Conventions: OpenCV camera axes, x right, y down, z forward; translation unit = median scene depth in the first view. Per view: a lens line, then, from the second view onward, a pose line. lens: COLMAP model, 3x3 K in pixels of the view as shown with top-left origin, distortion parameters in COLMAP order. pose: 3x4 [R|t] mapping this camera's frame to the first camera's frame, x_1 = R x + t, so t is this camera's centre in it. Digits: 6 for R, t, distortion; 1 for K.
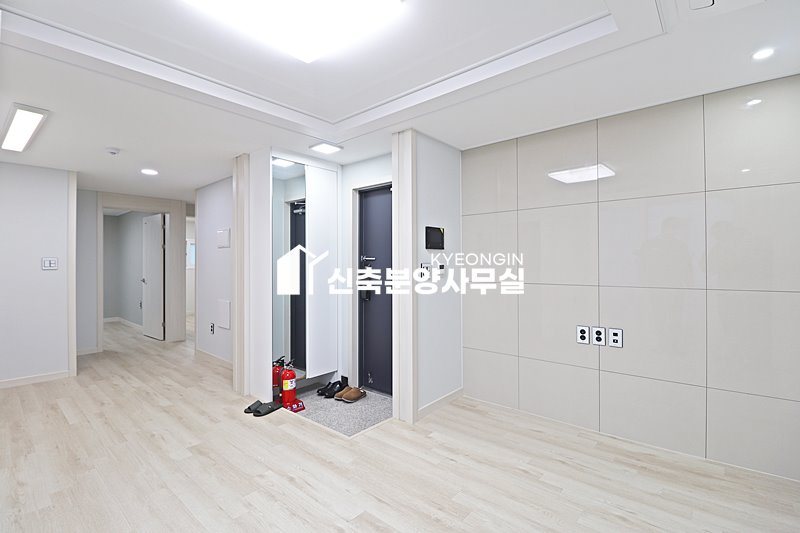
lens RADIAL K [[369.3, 0, 399.7], [0, 369.3, 259.6], [0, 0, 1]] dist [-0.001490, -0.012887]
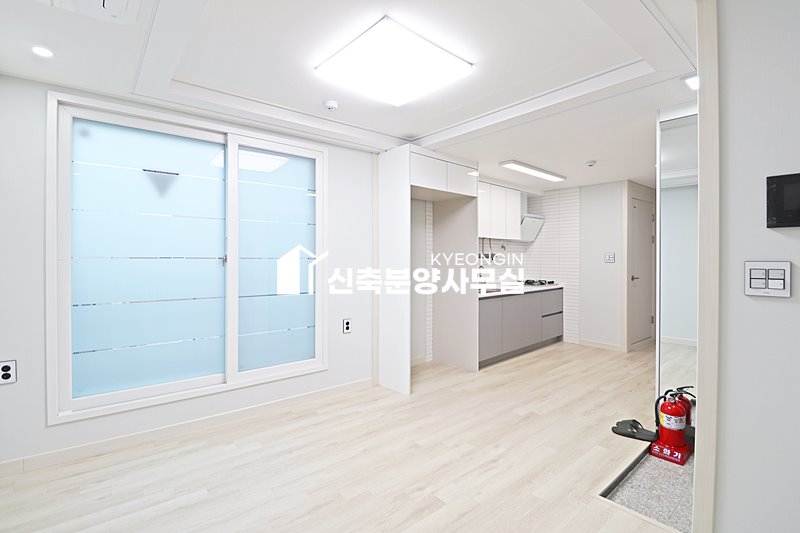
lens RADIAL K [[369.3, 0, 399.7], [0, 369.3, 259.6], [0, 0, 1]] dist [-0.001490, -0.012887]
pose [[-0.162075, 0.008538, -0.986741, 0.715047], [0.014925, 0.999869, 0.006201, -0.002775], [0.986665, -0.013722, -0.162182, 0.805110]]
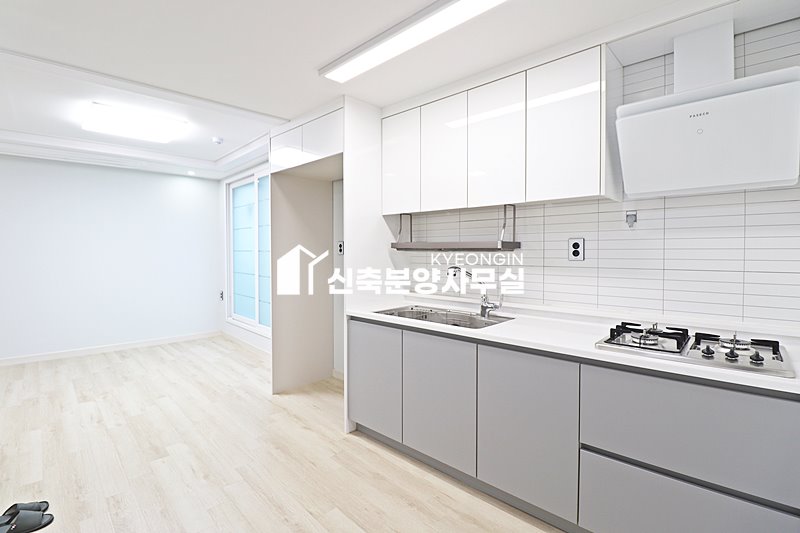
lens RADIAL K [[369.3, 0, 399.7], [0, 369.3, 259.6], [0, 0, 1]] dist [-0.001490, -0.012887]
pose [[-0.997056, 0.000389, 0.076680, -1.264258], [0.000532, 0.999998, 0.001836, 0.029217], [-0.076679, 0.001871, -0.997054, 1.929752]]
